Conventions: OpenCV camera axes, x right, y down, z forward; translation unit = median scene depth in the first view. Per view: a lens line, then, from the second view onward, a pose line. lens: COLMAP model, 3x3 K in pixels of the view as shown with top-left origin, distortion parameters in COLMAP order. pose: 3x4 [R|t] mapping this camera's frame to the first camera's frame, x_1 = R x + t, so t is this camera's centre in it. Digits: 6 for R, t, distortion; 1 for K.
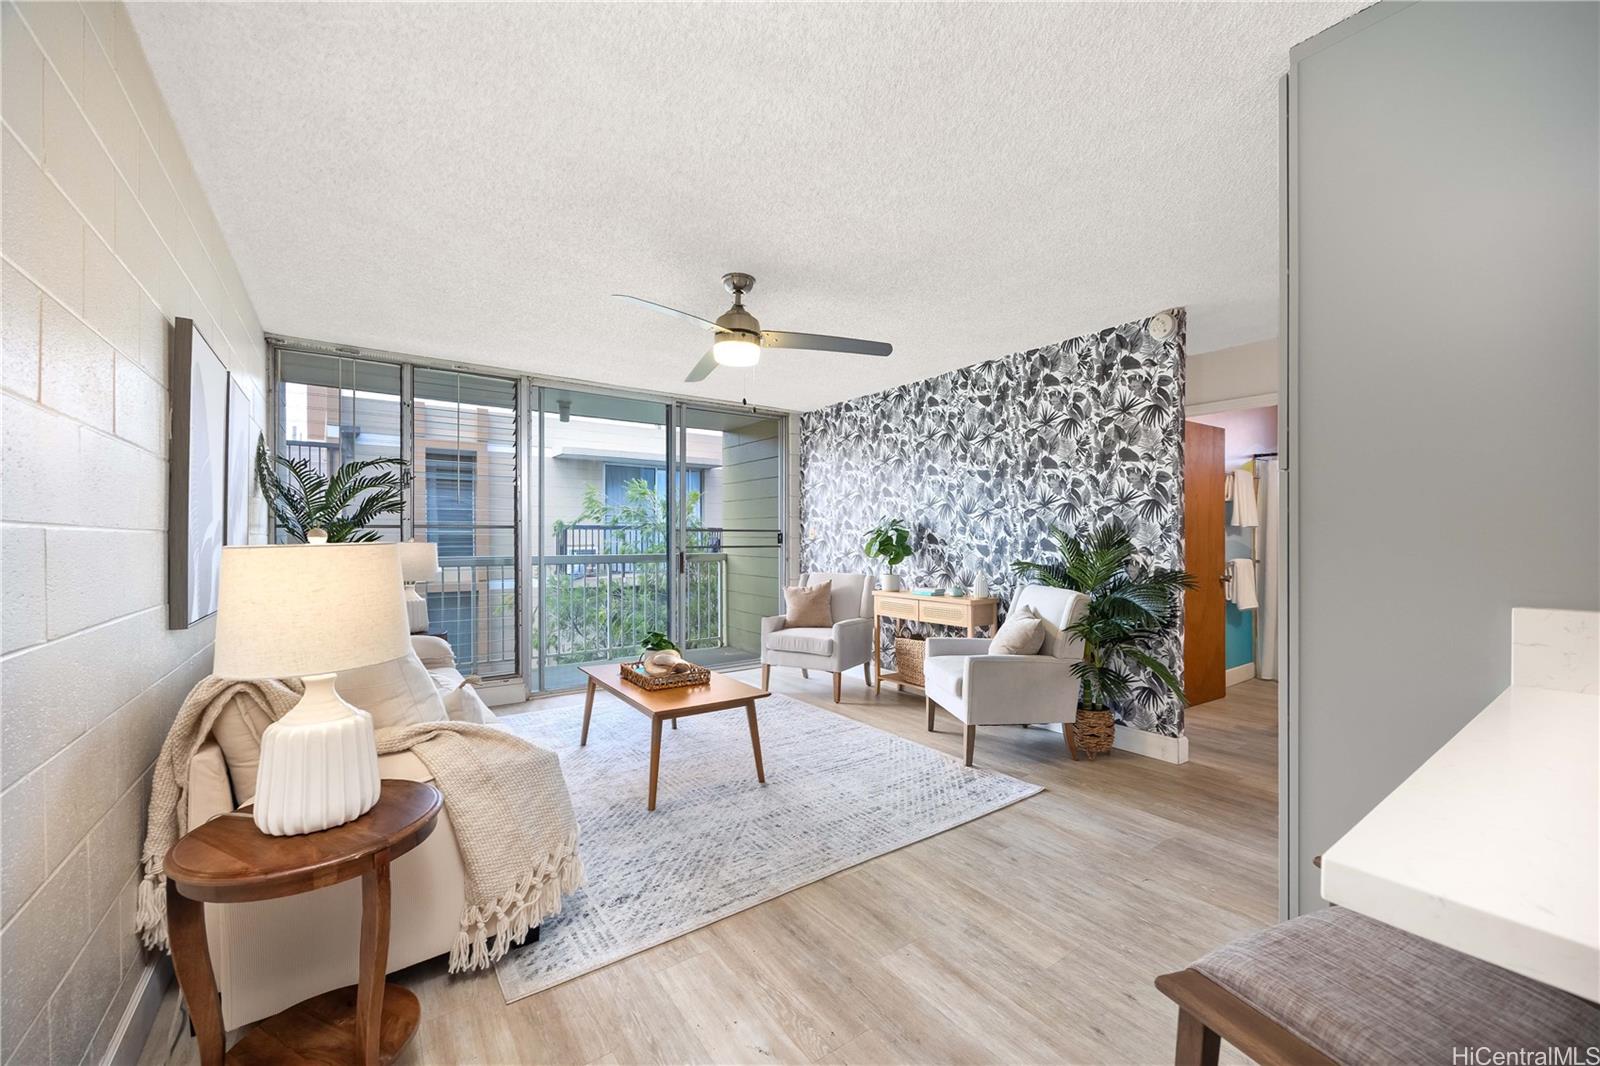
lens RADIAL K [[614.9, 0, 815.8], [0, 614.9, 532.3], [0, 0, 1]] dist [0.000102, 0.000019]
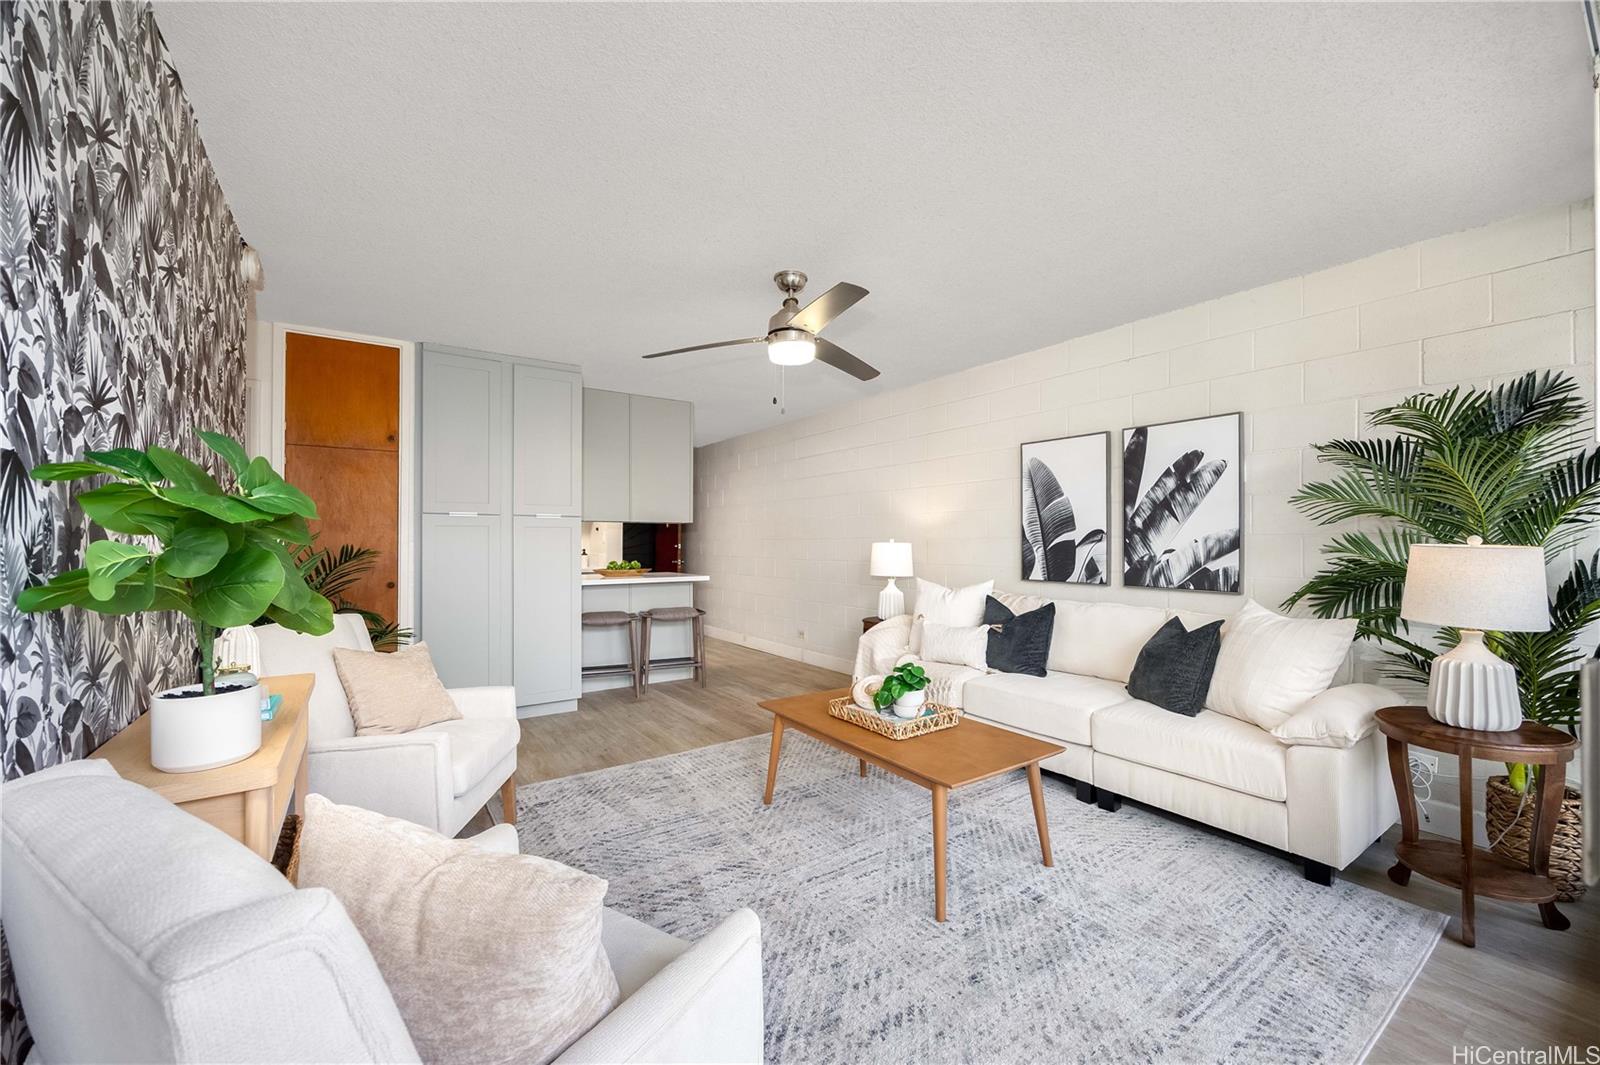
lens RADIAL K [[614.9, 0, 815.8], [0, 614.9, 531.8], [0, 0, 1]] dist [0.000102, 0.000019]
pose [[-0.999436, 0.001817, 0.033547, -0.313375], [0.001212, 0.999837, -0.018029, 0.007721], [-0.033574, -0.017978, -0.999275, 3.006637]]
